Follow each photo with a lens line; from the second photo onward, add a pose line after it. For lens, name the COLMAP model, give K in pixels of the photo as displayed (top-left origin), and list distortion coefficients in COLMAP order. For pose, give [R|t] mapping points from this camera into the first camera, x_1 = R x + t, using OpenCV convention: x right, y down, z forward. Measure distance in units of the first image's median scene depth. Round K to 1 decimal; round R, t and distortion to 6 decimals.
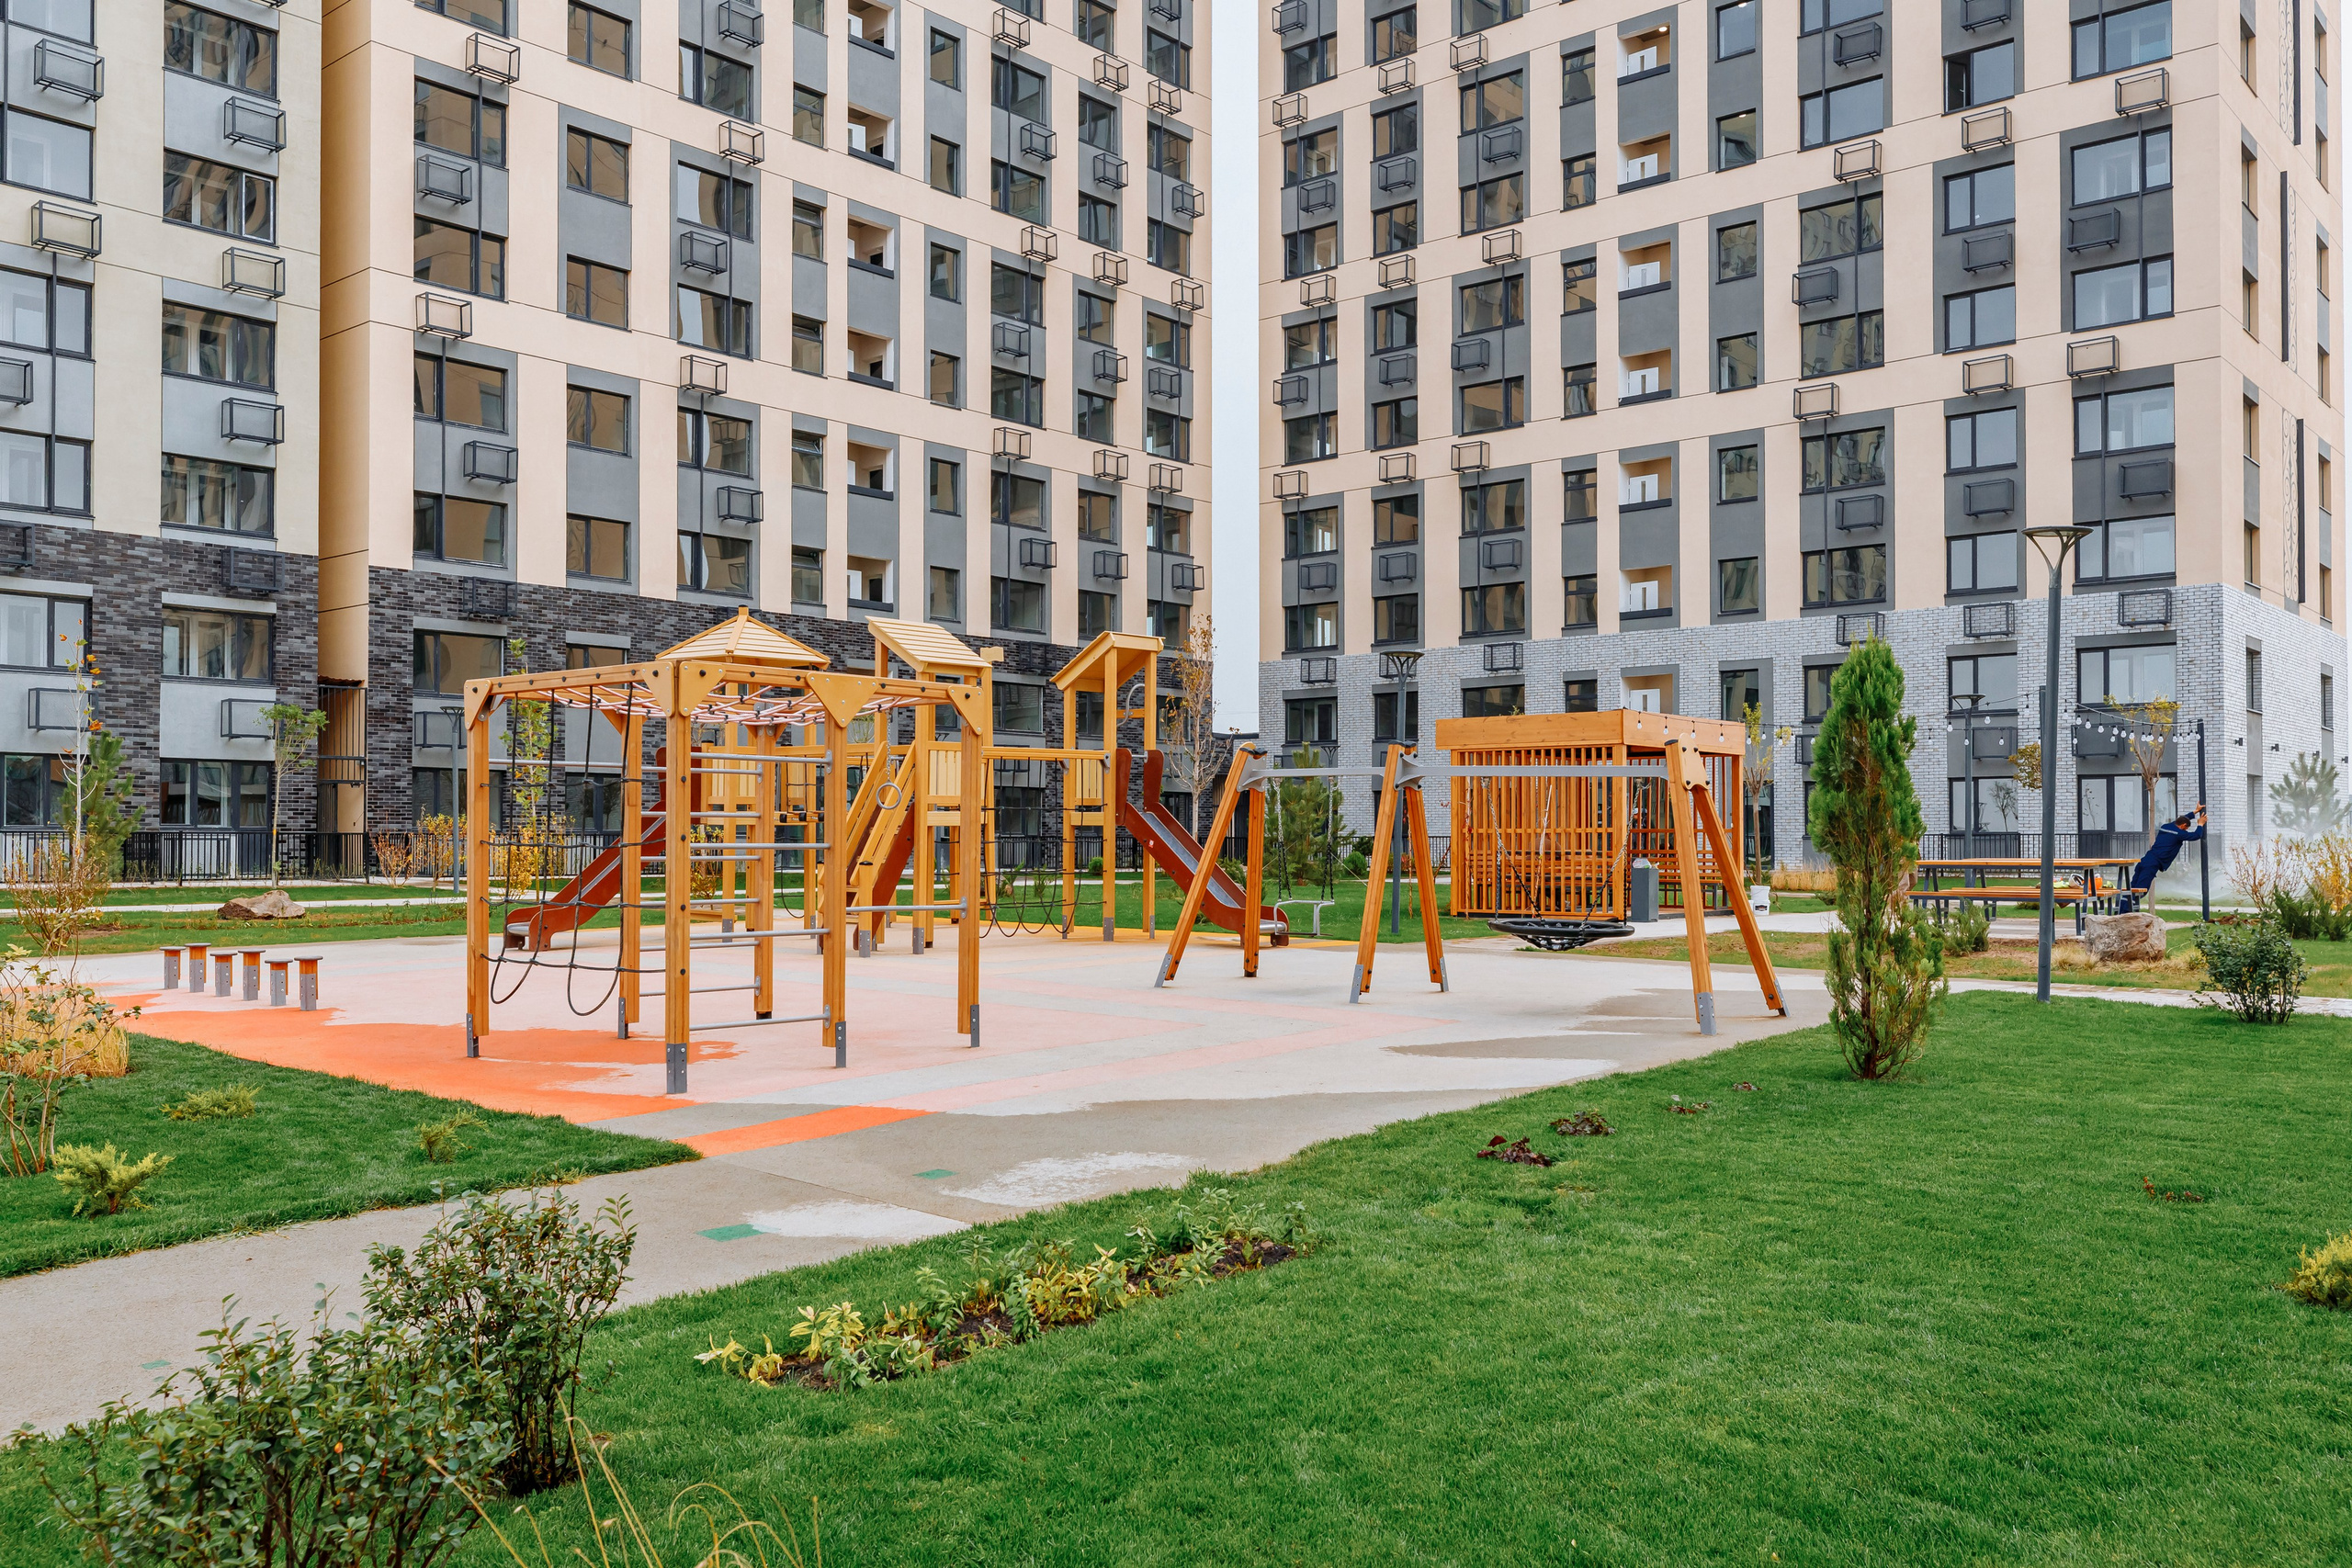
lens RADIAL K [[1916.9, 0, 1128.1], [0, 1916.9, 810.7], [0, 0, 1]] dist [0.002844, 0.008073]
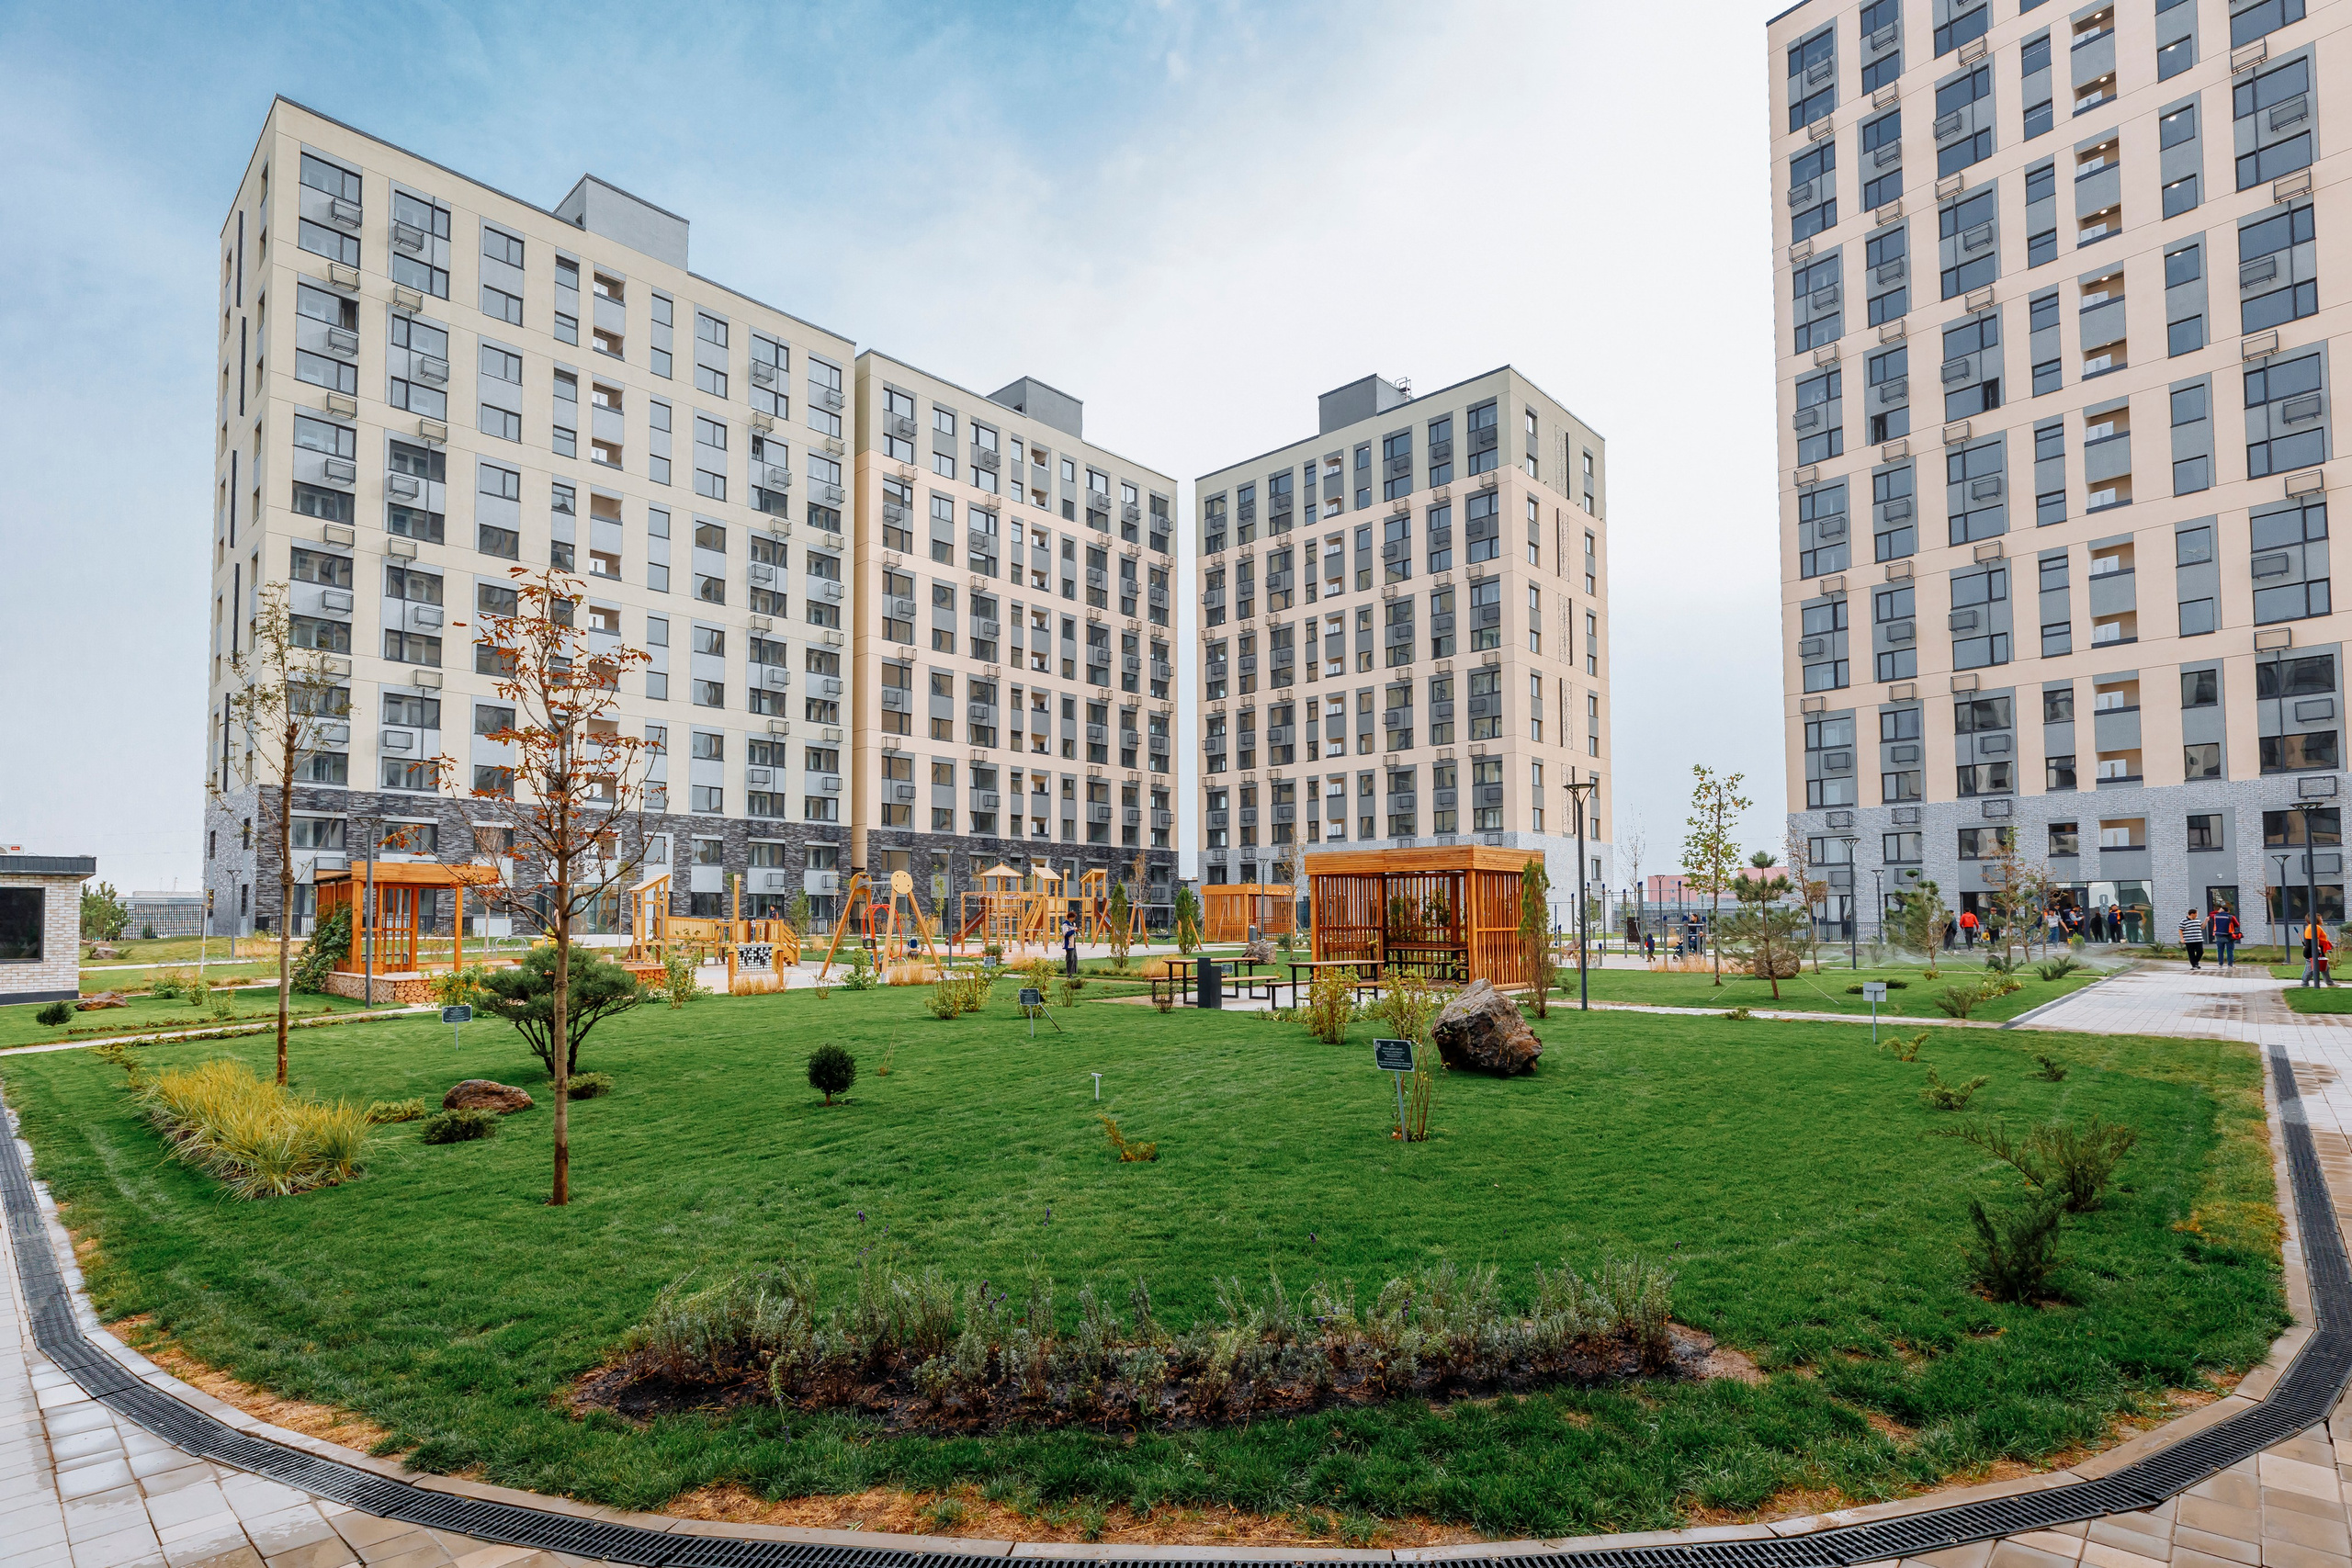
lens RADIAL K [[1273.9, 0, 1282.1], [0, 1273.9, 864.0], [0, 0, 1]] dist [0.005921, -0.001802]
pose [[0.999178, -0.007526, 0.039824, 0.138162], [0.009171, 0.999106, -0.041264, 0.010825], [-0.039477, 0.041595, 0.998354, -0.824625]]
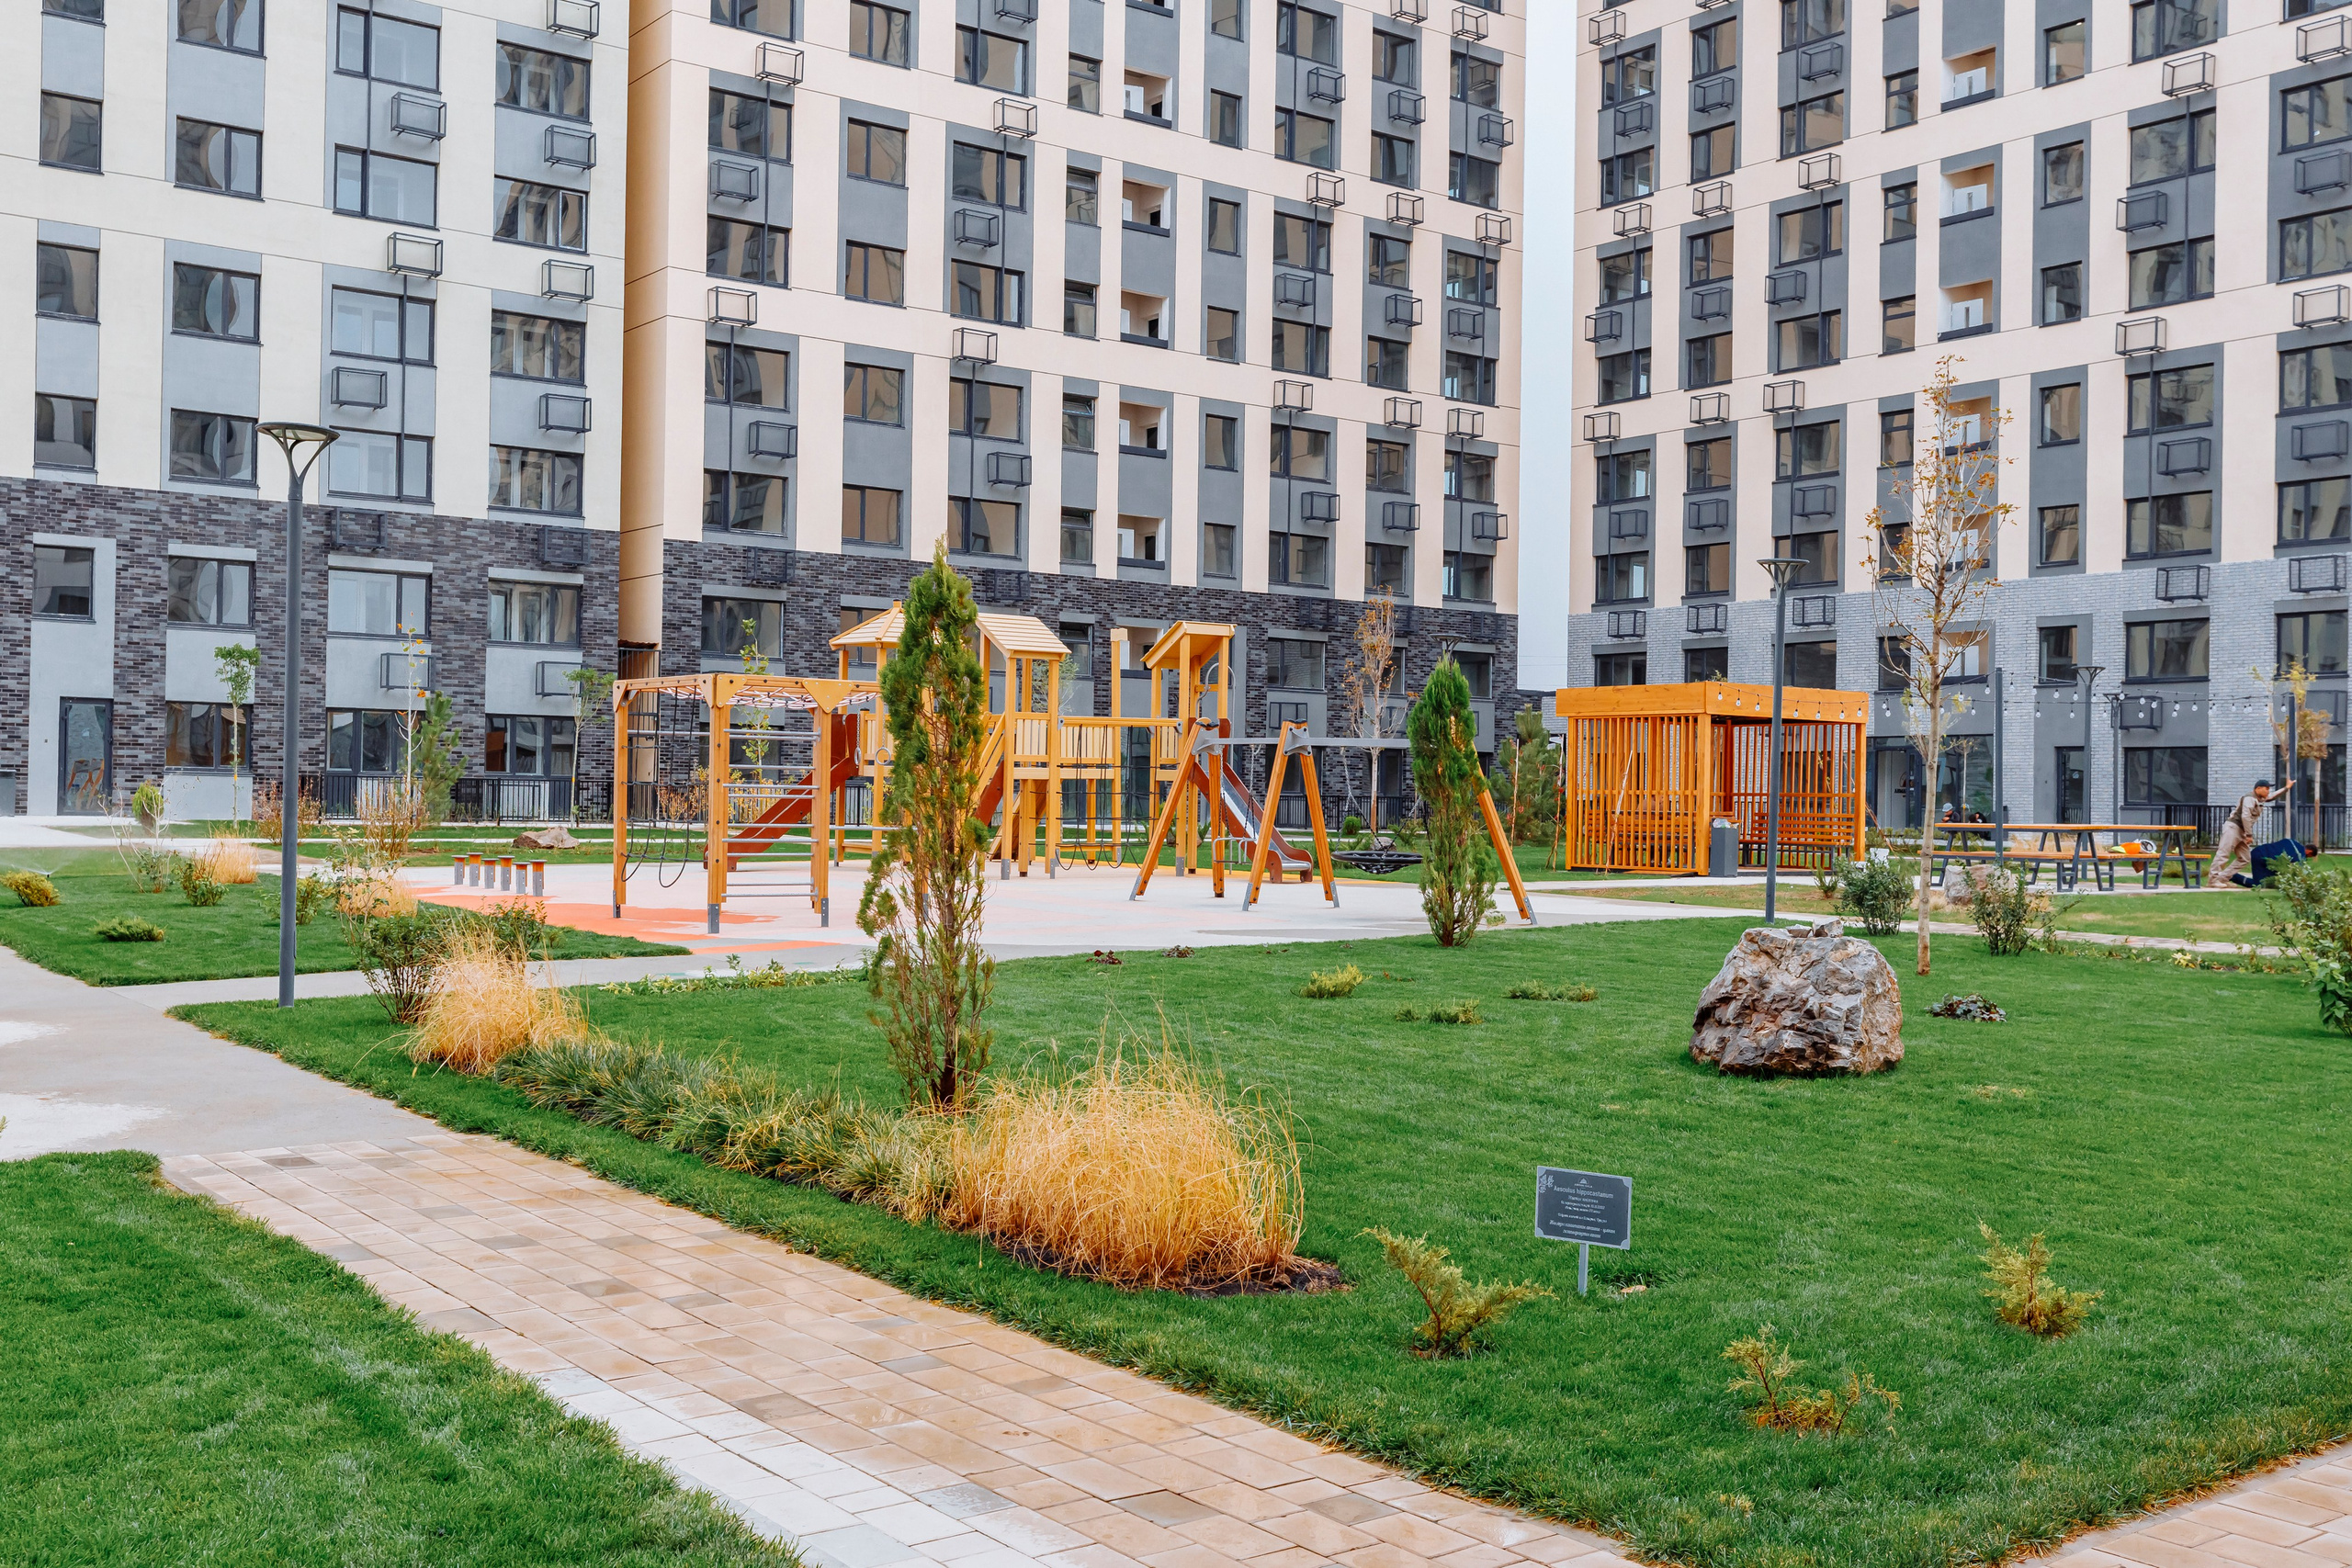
lens RADIAL K [[2314.5, 0, 1112.1], [0, 2314.5, 786.6], [0, 0, 1]] dist [-0.002015, 0.019289]
pose [[0.975966, 0.013249, -0.217521, 0.120651], [-0.011592, 0.999893, 0.008895, -0.000528], [0.217616, -0.006160, 0.976015, -0.198371]]
